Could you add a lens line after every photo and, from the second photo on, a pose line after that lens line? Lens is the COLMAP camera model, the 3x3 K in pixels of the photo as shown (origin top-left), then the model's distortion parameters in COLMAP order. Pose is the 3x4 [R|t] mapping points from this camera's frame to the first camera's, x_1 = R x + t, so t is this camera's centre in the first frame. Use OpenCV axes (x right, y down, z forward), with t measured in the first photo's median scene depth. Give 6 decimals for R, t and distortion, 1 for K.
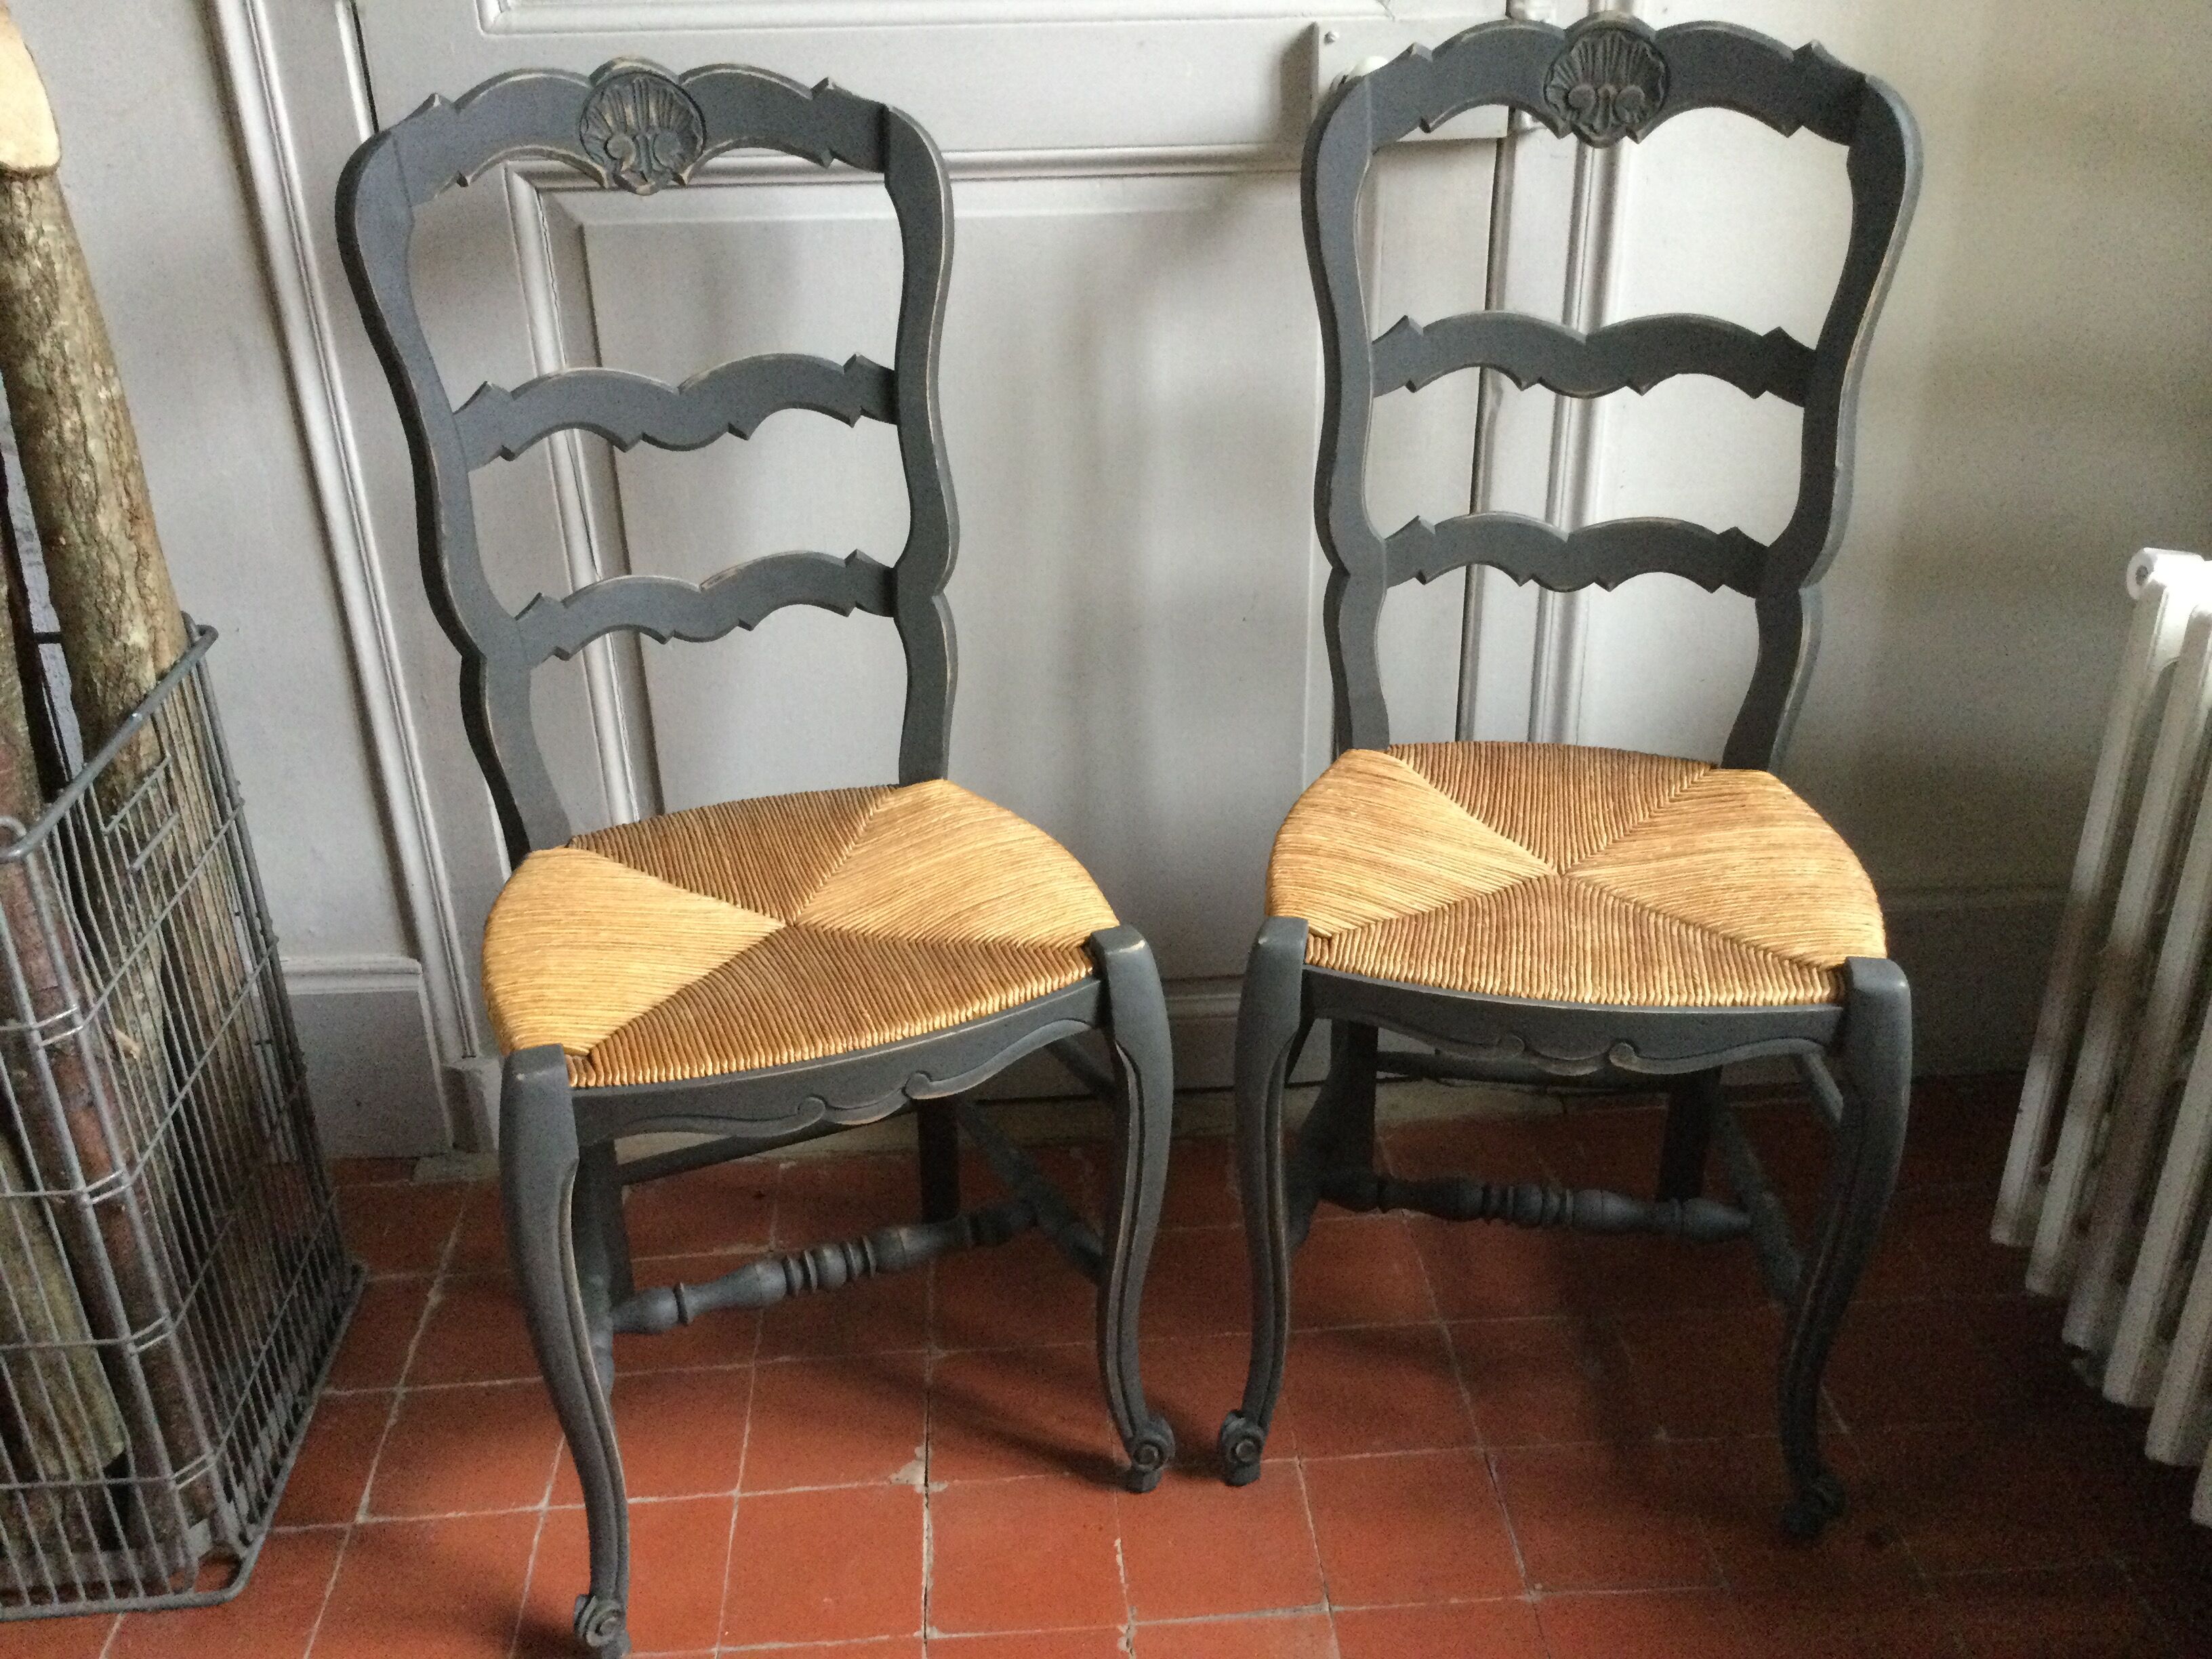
lens RADIAL K [[1980.7, 0, 1106.9], [0, 1980.7, 837.3], [0, 0, 1]] dist [0.135966, -0.250316]
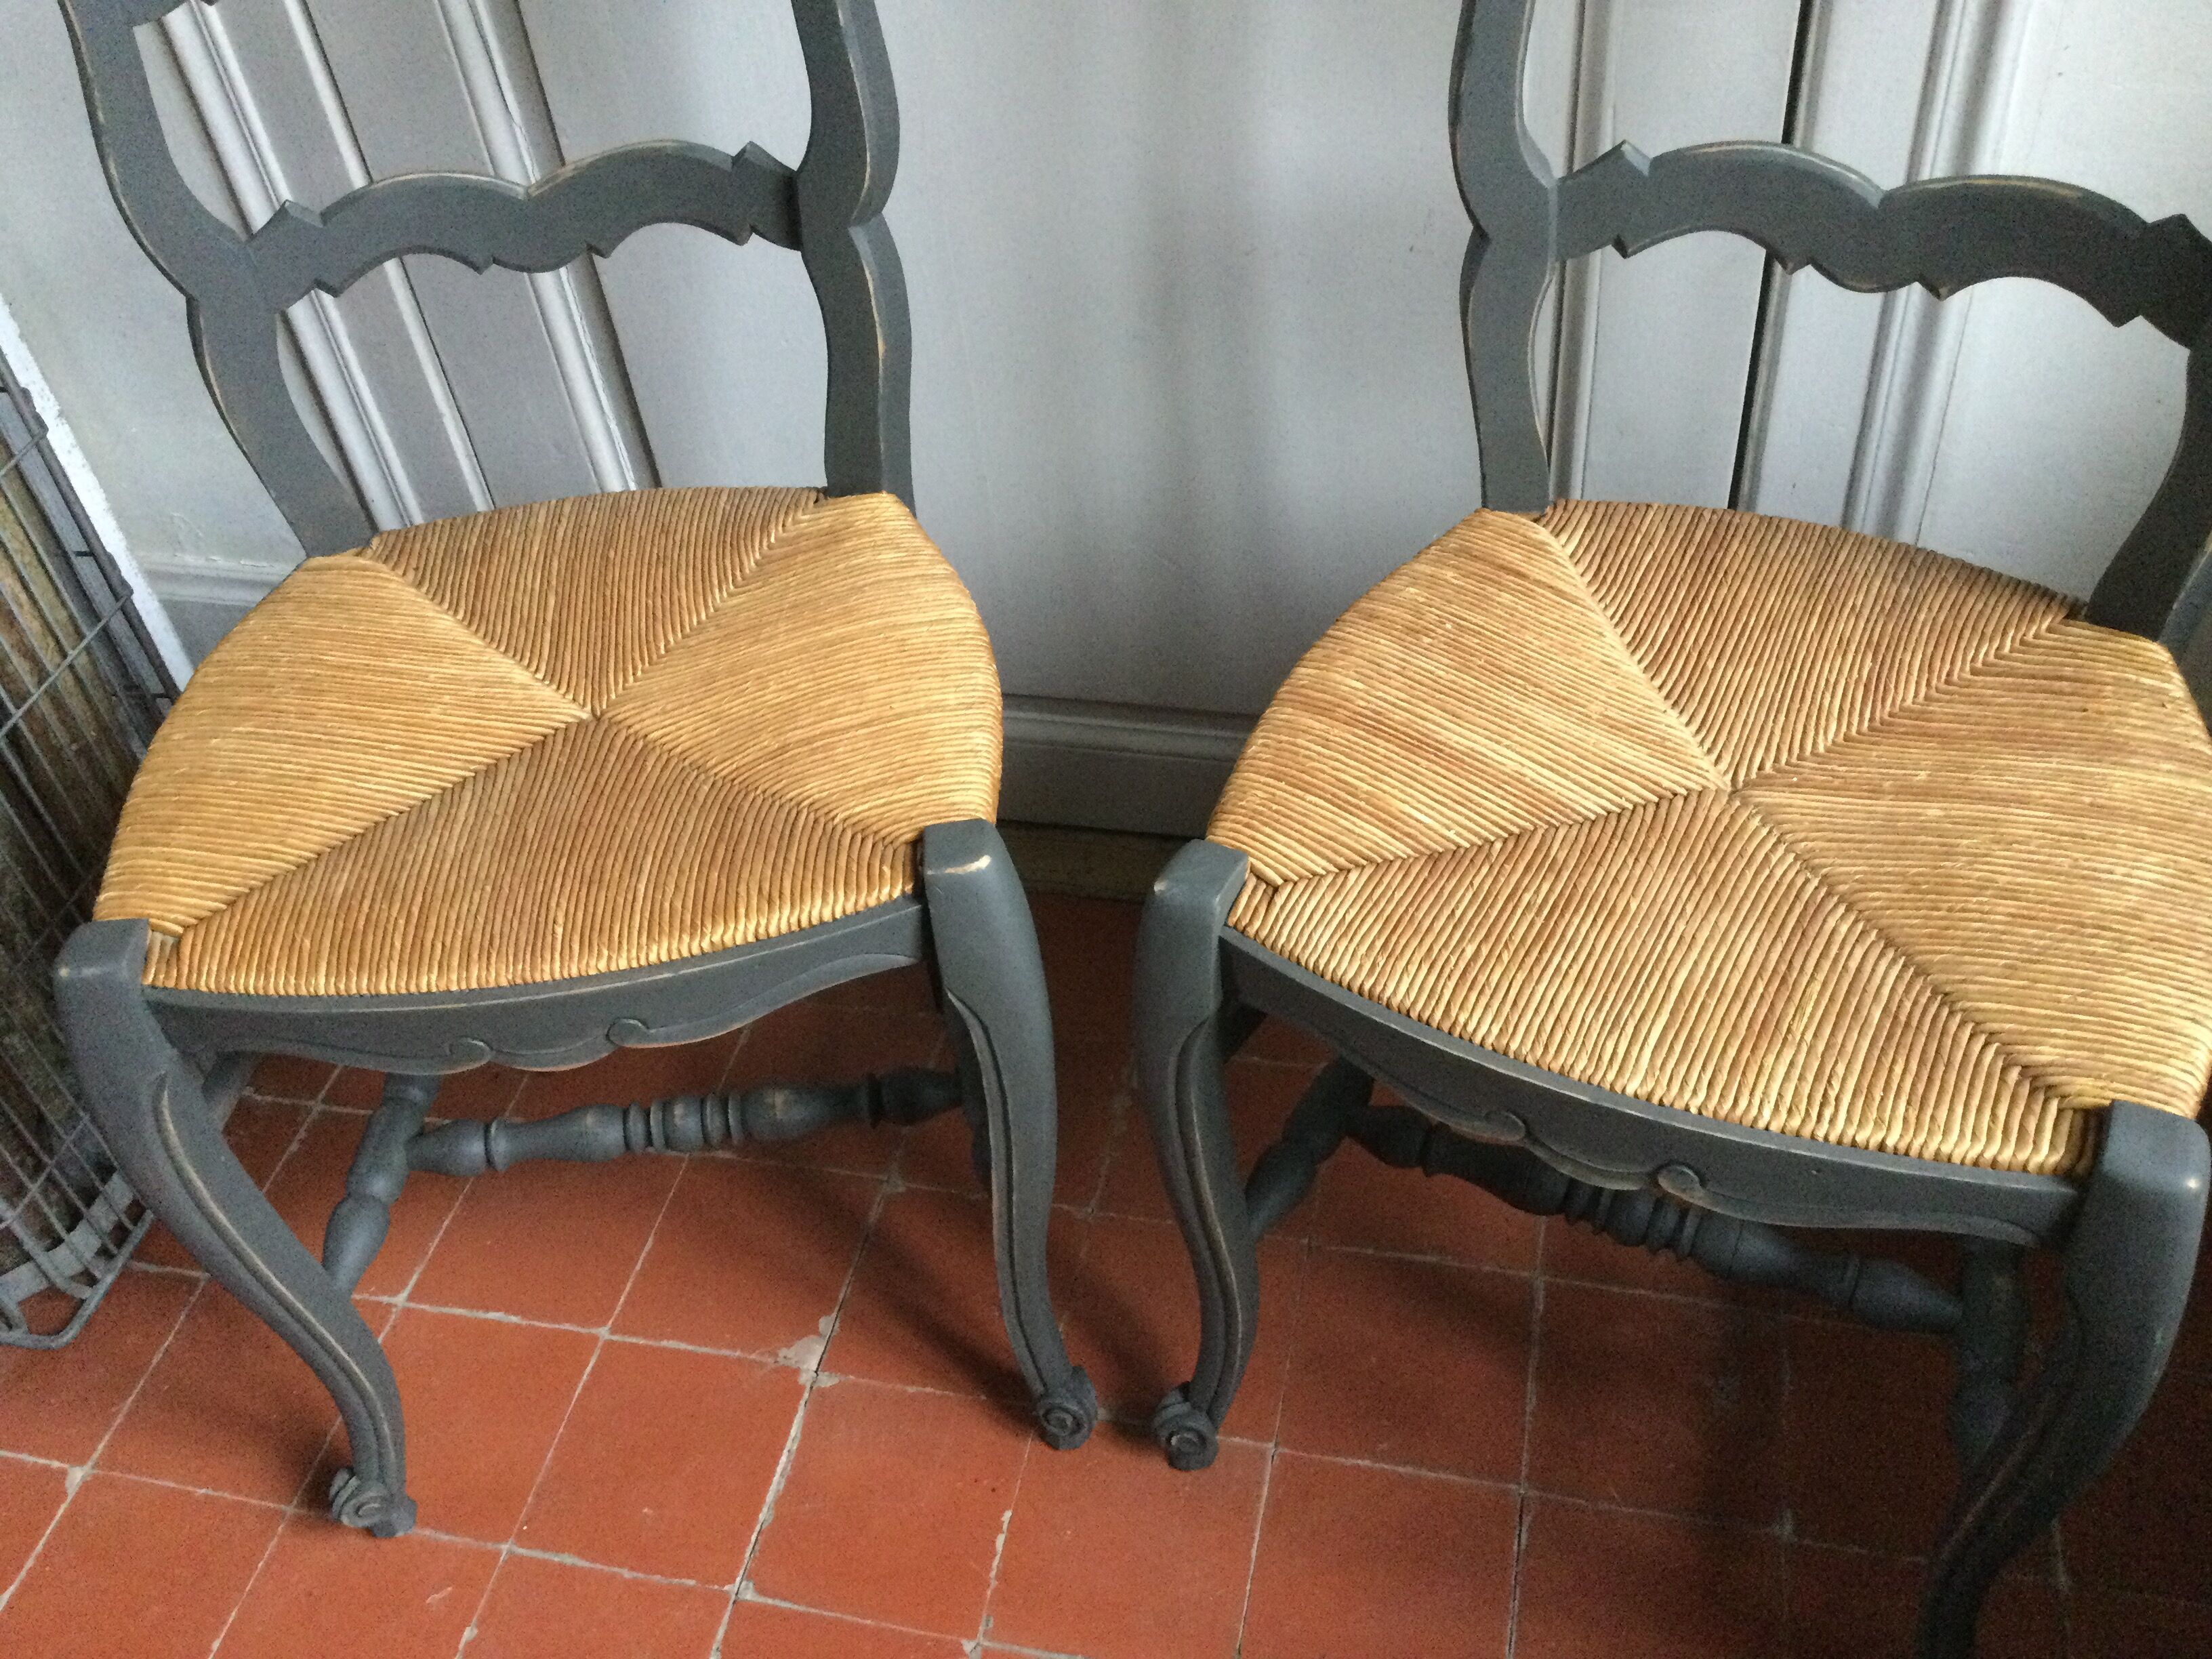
lens RADIAL K [[1980.7, 0, 1106.9], [0, 1980.7, 837.3], [0, 0, 1]] dist [0.135966, -0.250316]
pose [[0.955092, 0.152887, -0.253819, 0.201142], [-0.069015, 0.947828, 0.311223, -0.146820], [0.288159, -0.279729, 0.915815, 0.366354]]
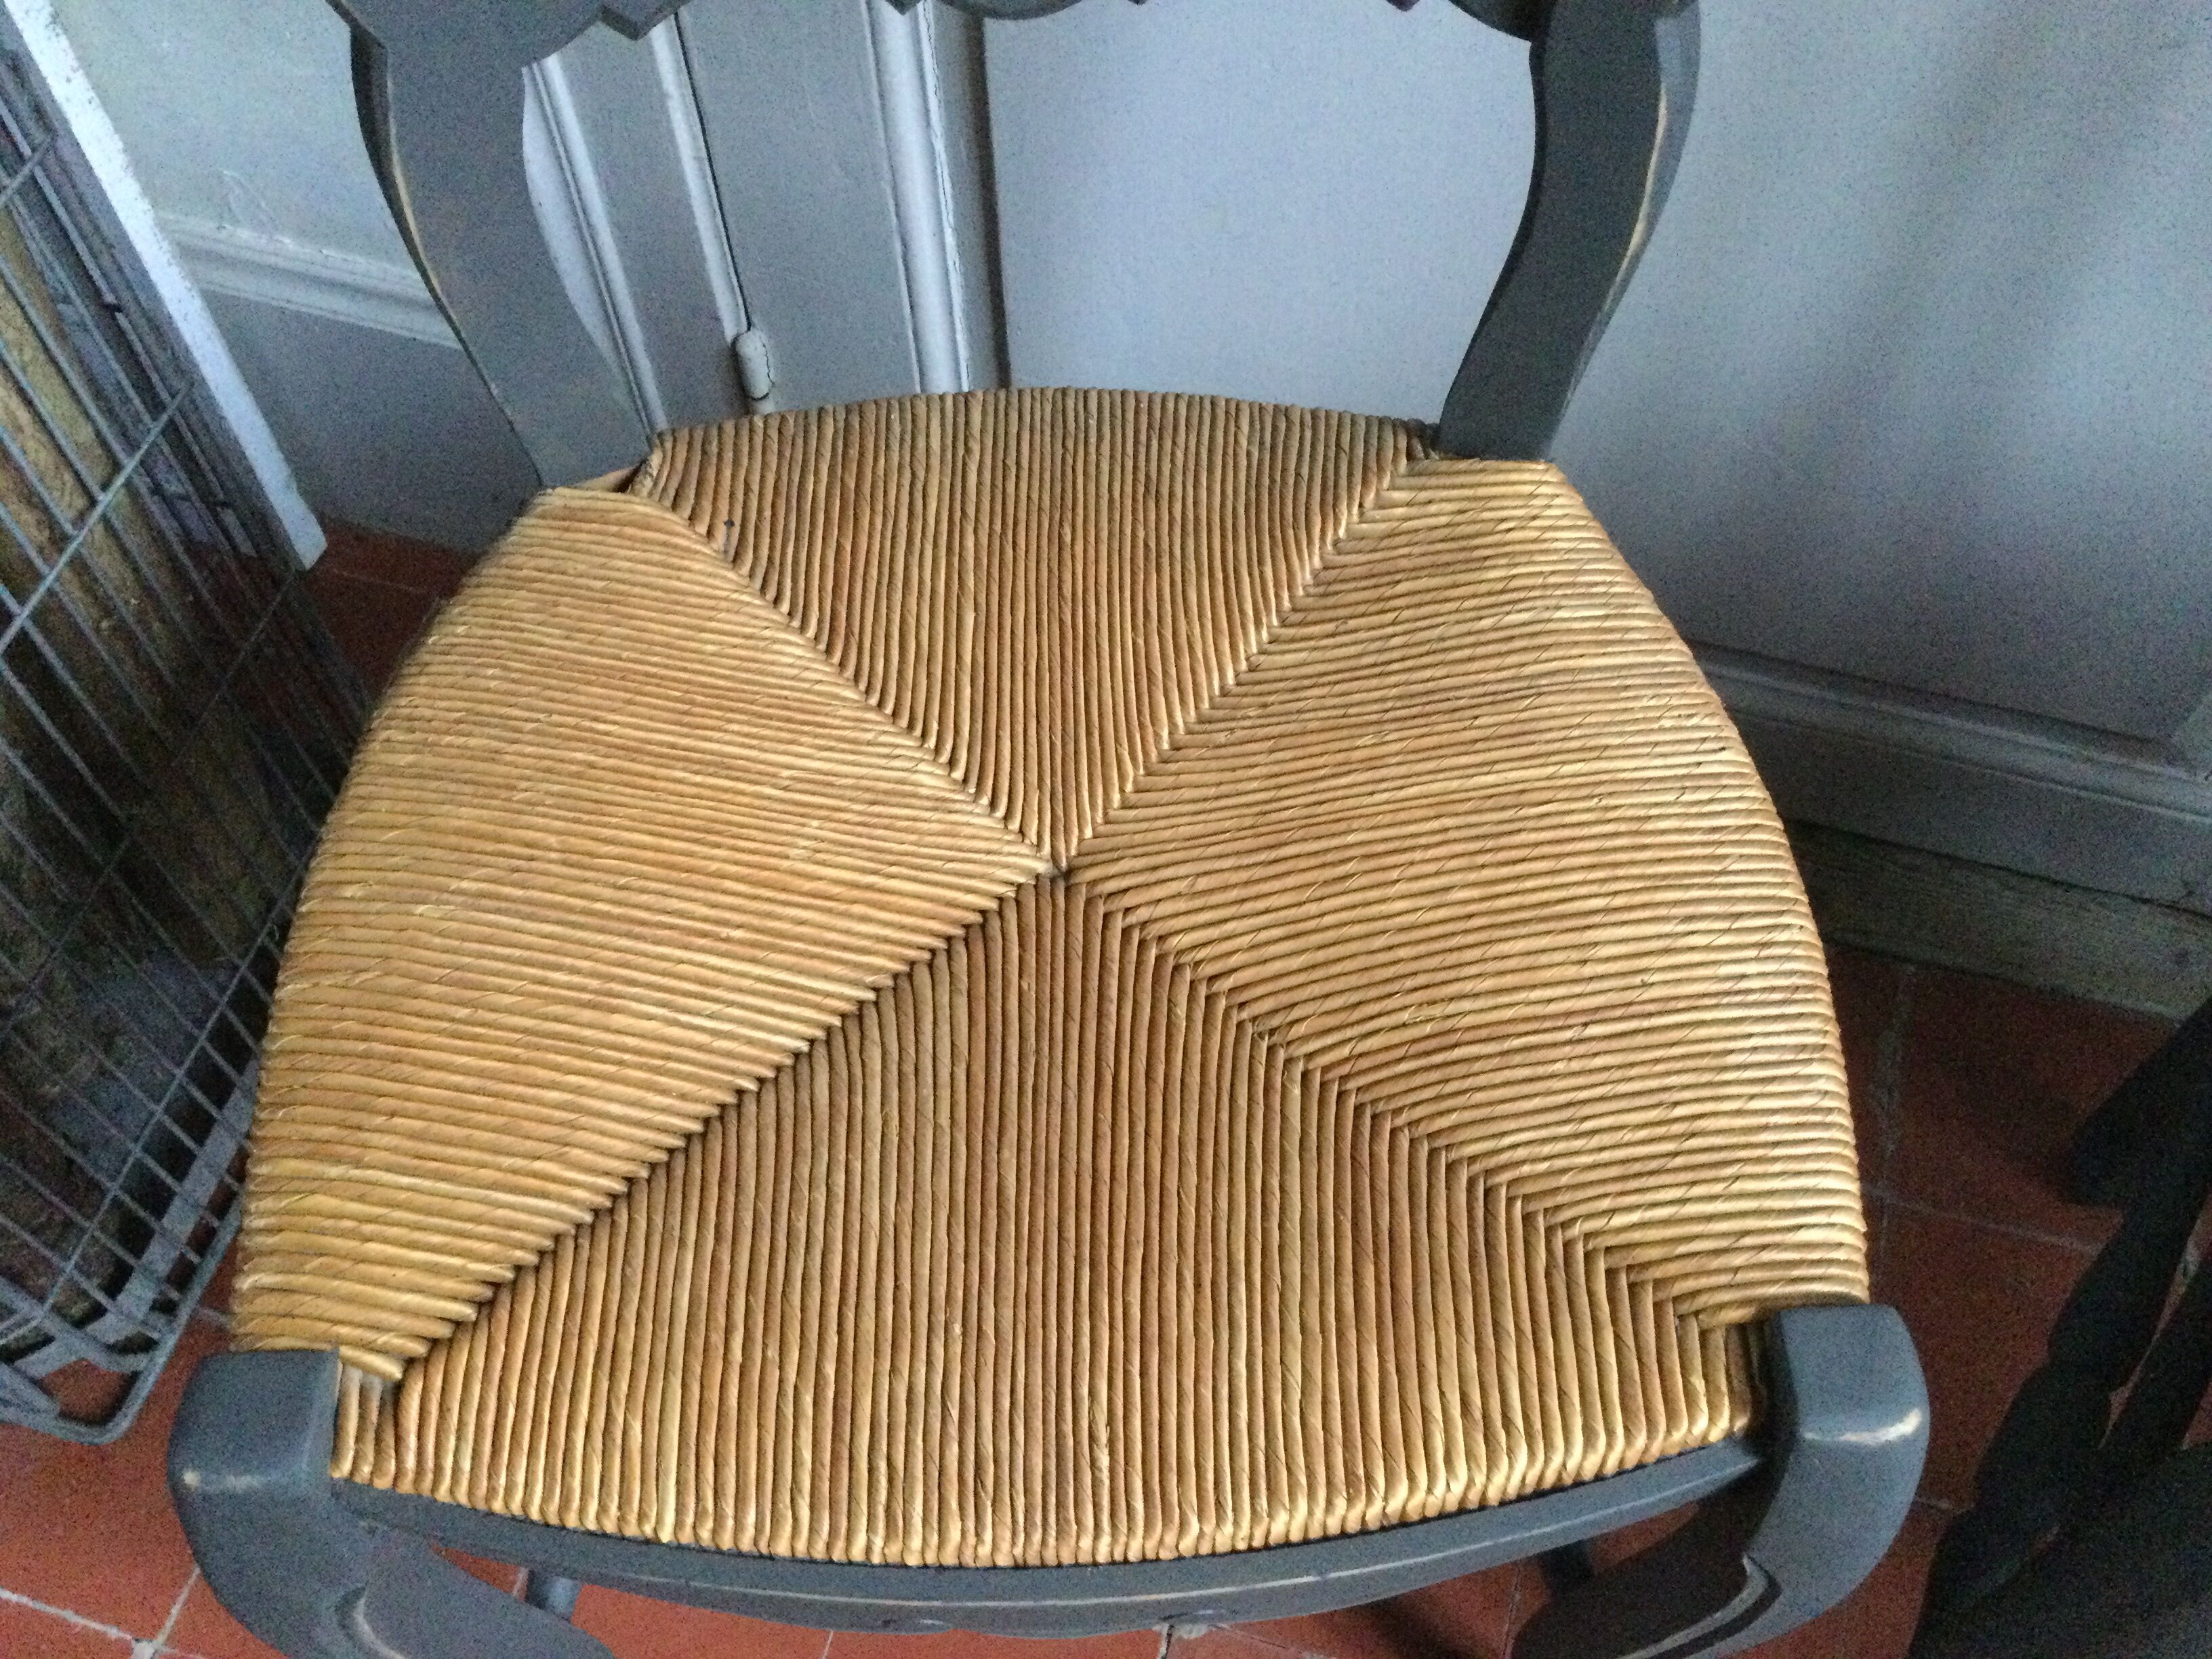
lens RADIAL K [[1980.7, 0, 1106.9], [0, 1980.7, 837.3], [0, 0, 1]] dist [0.135966, -0.250316]
pose [[0.938545, 0.298798, -0.172782, -0.077373], [-0.164594, 0.827452, 0.536872, -0.179557], [0.303385, -0.475439, 0.825781, 0.640967]]
